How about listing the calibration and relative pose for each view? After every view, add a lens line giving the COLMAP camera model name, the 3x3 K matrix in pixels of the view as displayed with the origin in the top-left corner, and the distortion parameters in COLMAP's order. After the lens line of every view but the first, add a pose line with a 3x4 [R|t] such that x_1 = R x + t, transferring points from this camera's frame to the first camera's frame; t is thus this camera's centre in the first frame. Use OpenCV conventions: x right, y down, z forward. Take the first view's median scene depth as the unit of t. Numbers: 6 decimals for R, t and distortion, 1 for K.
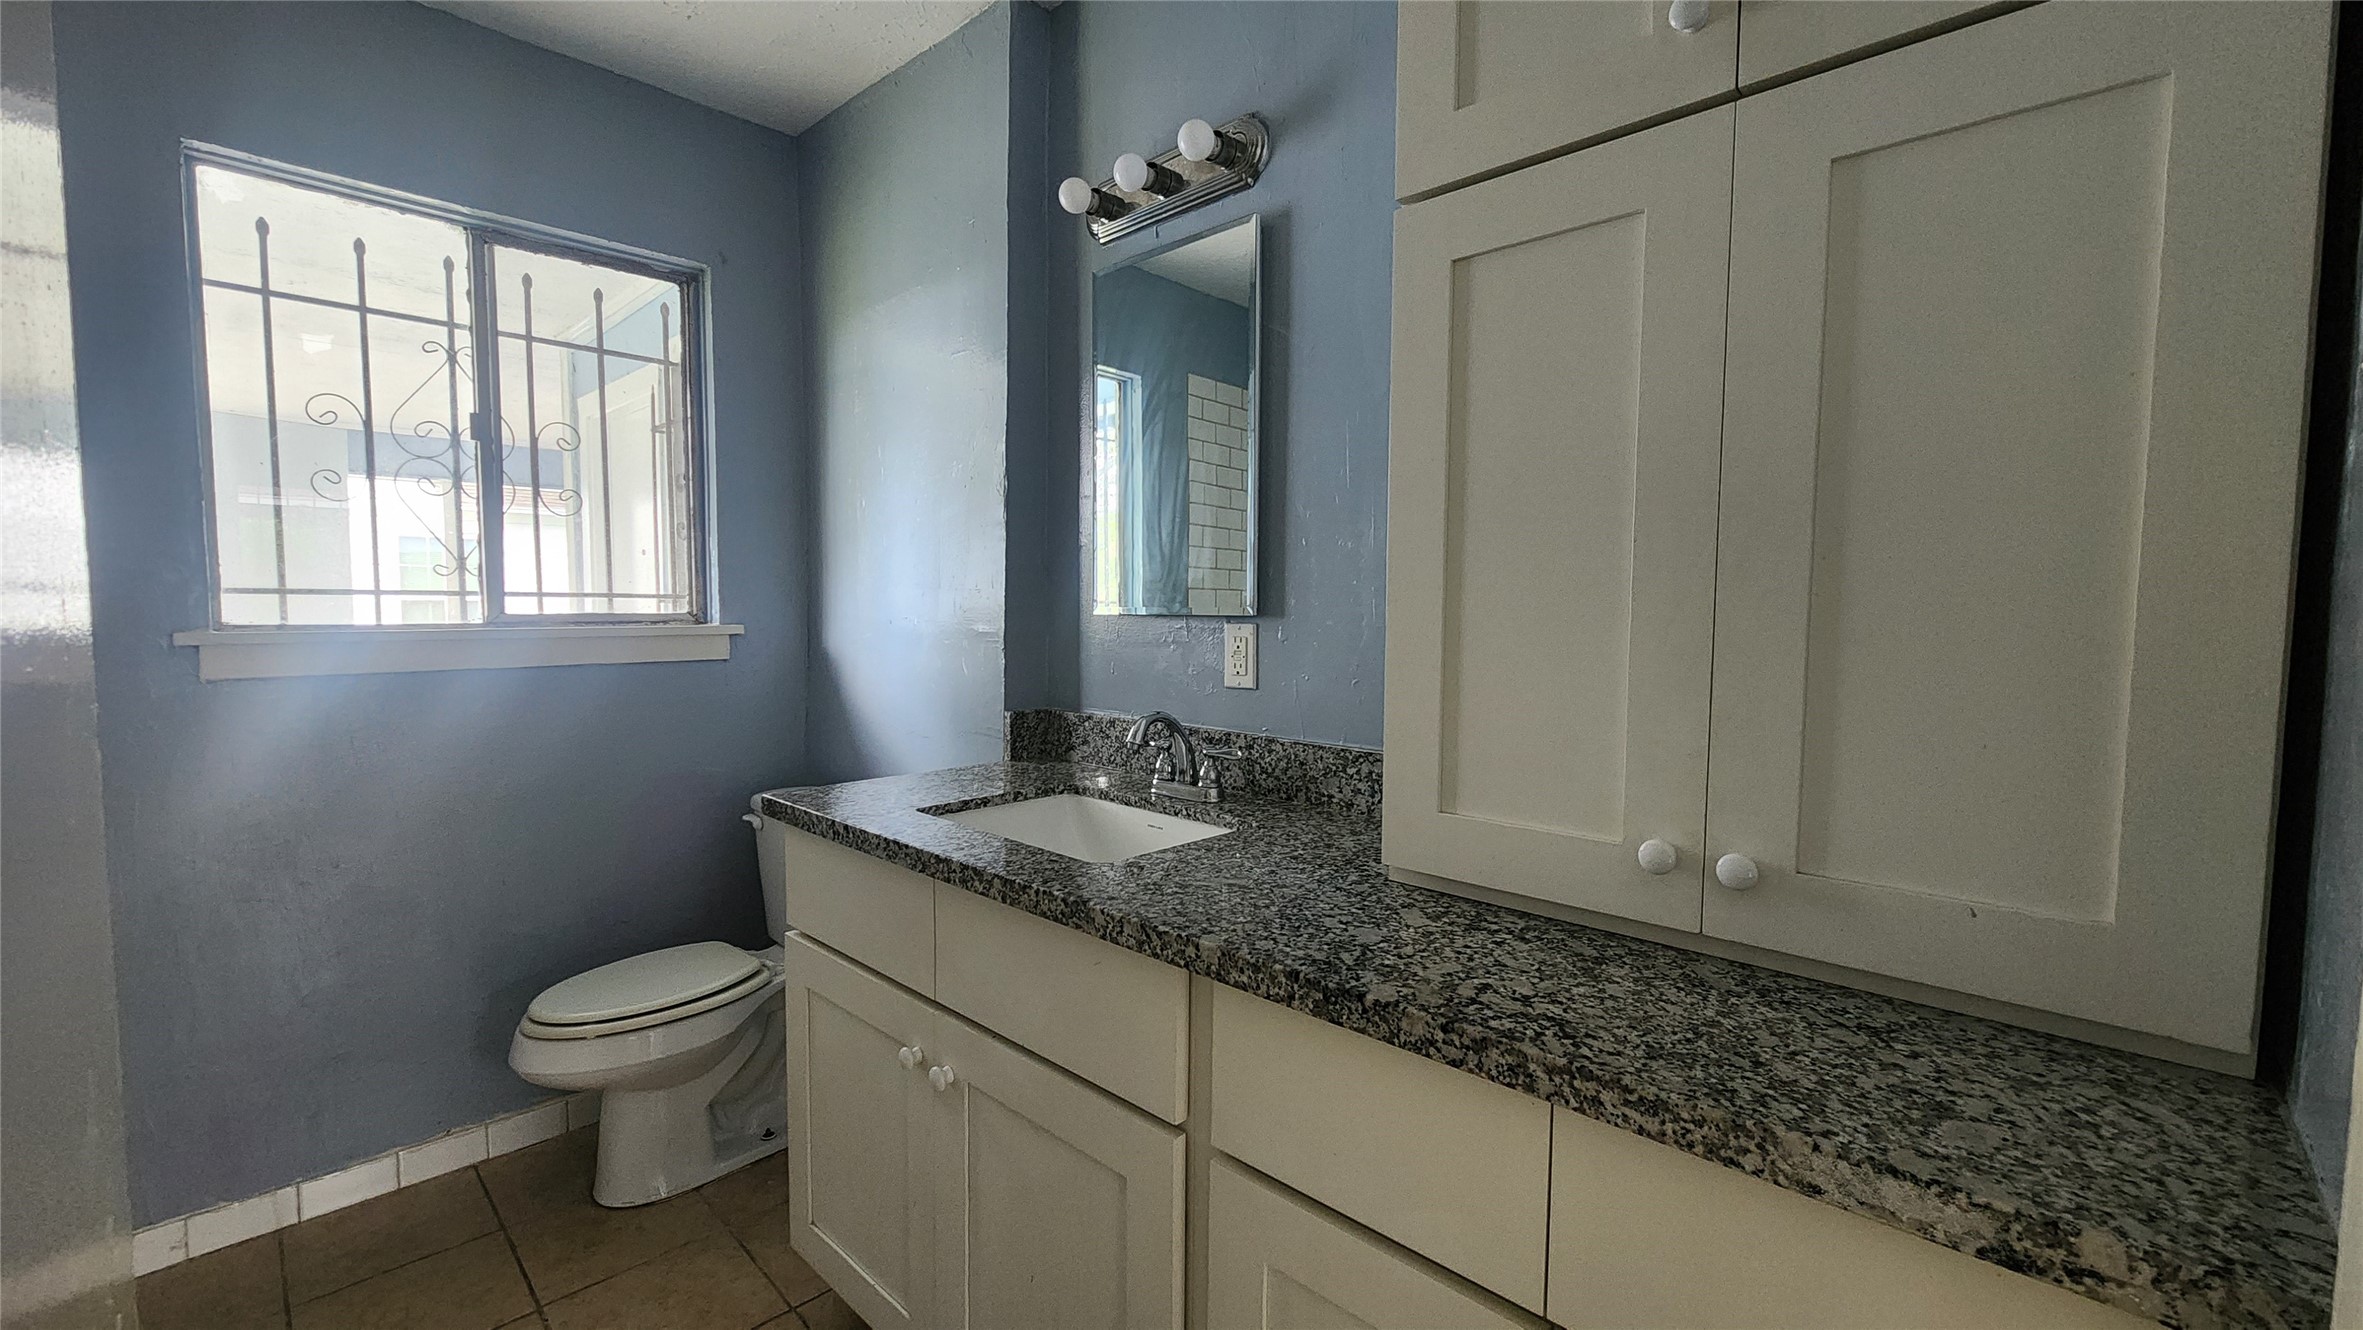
lens RADIAL K [[964.8, 0, 1185.1], [0, 964.8, 667.8], [0, 0, 1]] dist [-0.000458, 0.000879]
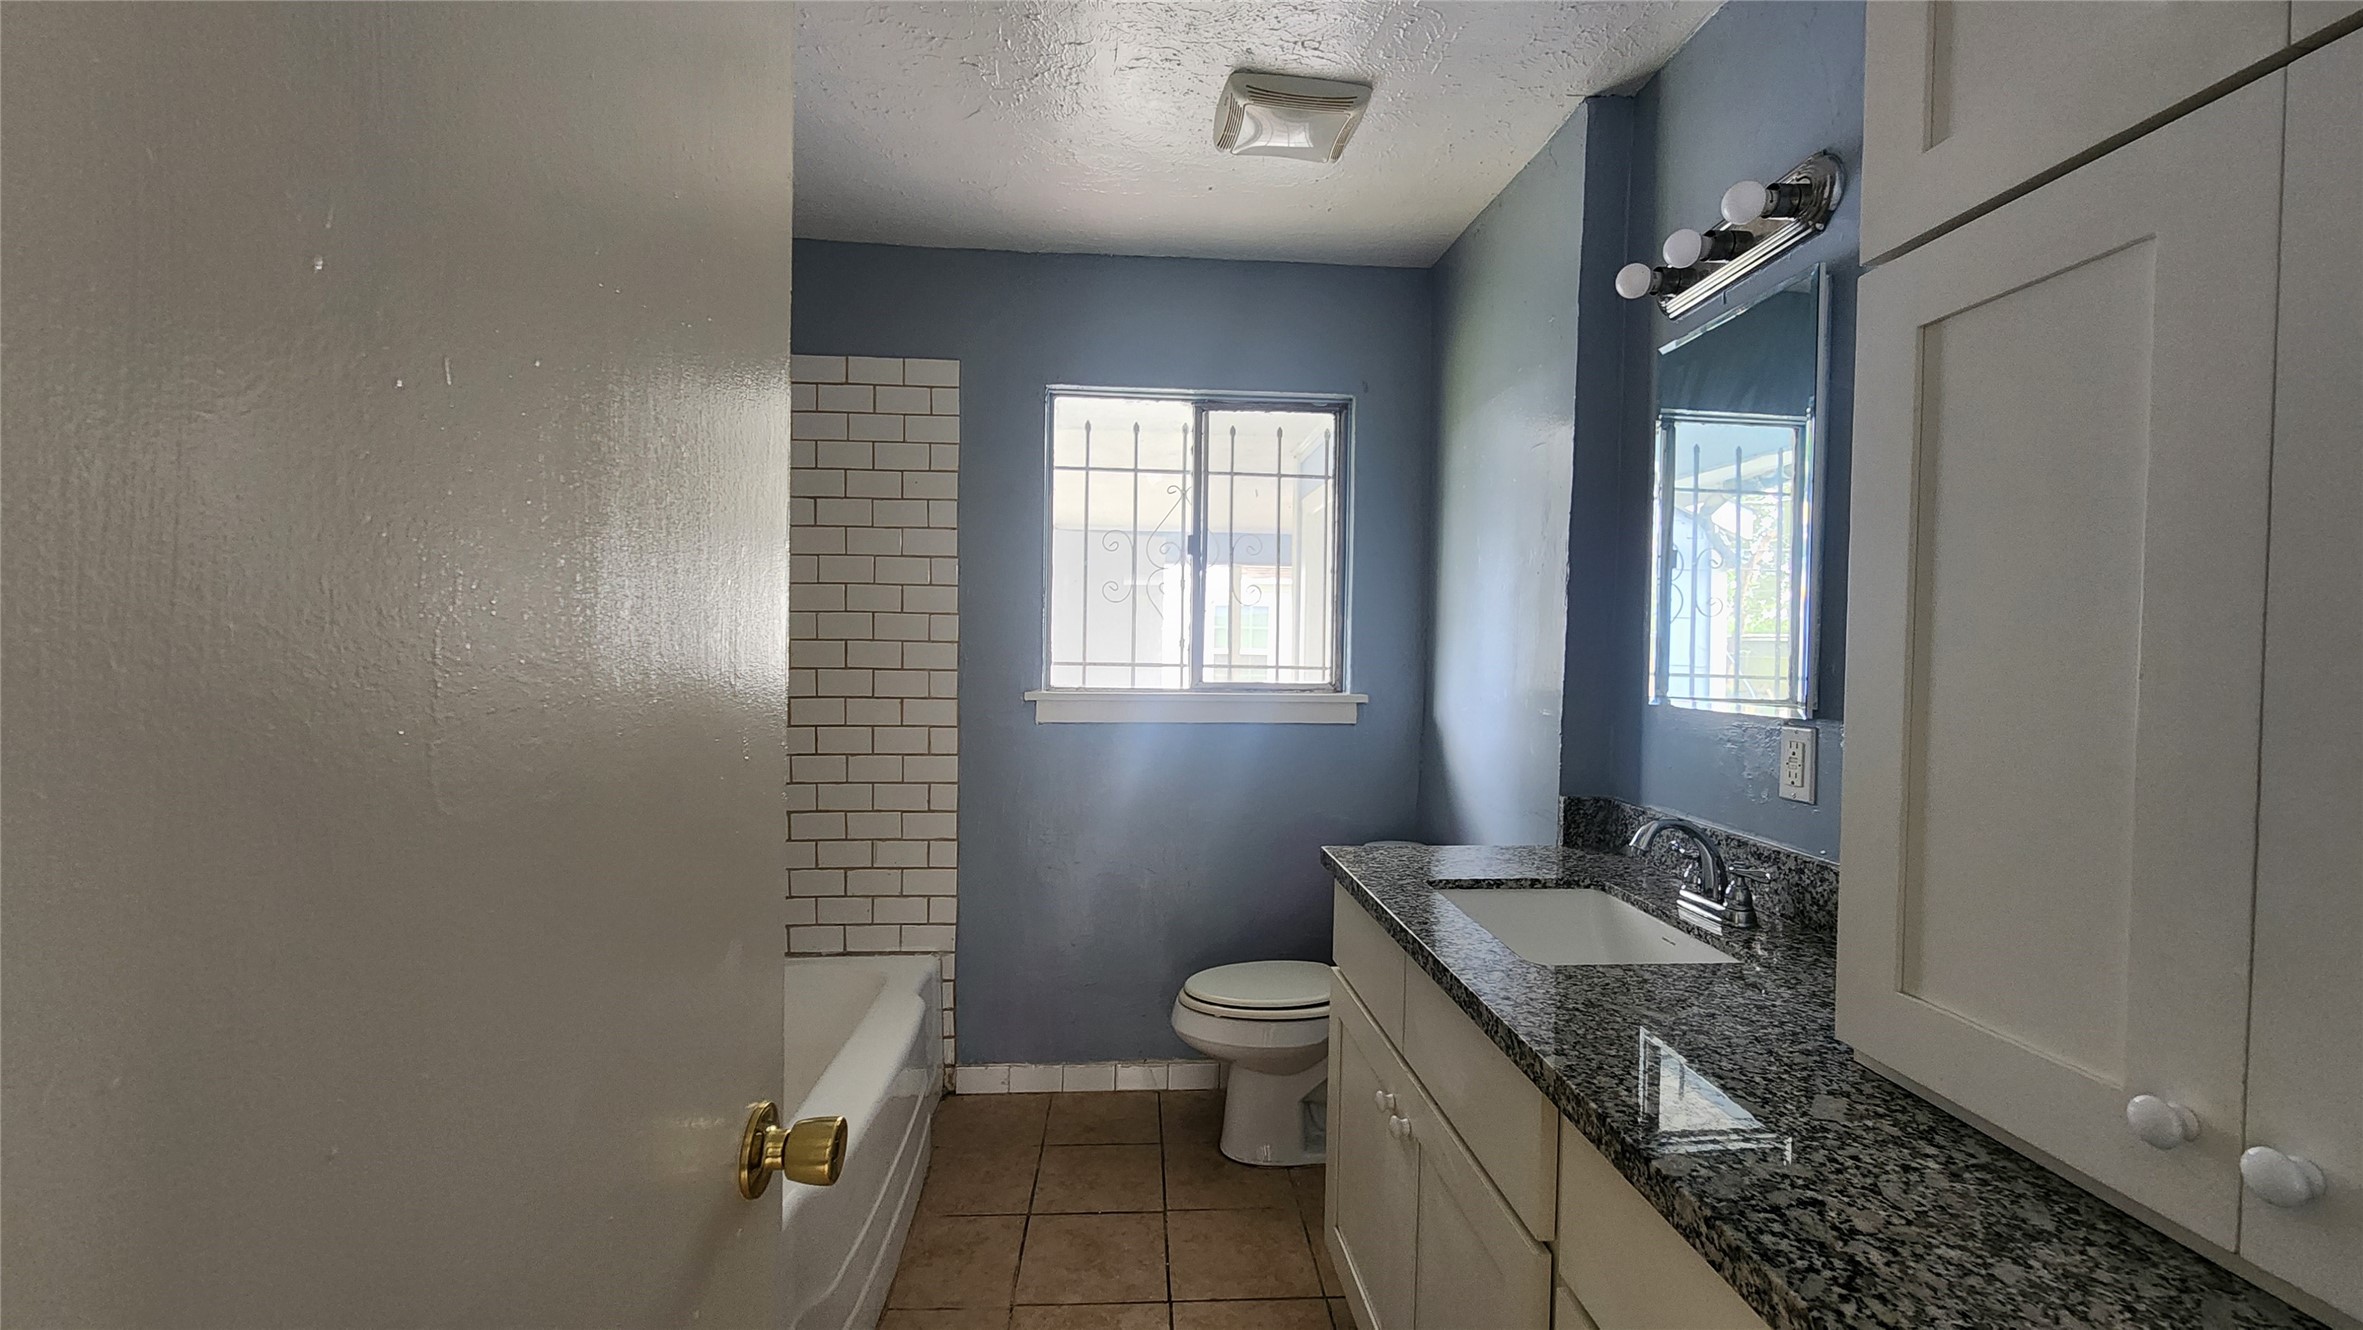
lens RADIAL K [[964.8, 0, 1193.1], [0, 964.8, 666.9], [0, 0, 1]] dist [-0.000458, 0.000879]
pose [[0.749253, 0.018152, -0.662035, 0.212500], [-0.053916, 0.997978, -0.033655, -0.038644], [0.660086, 0.060910, 0.748717, -0.012760]]
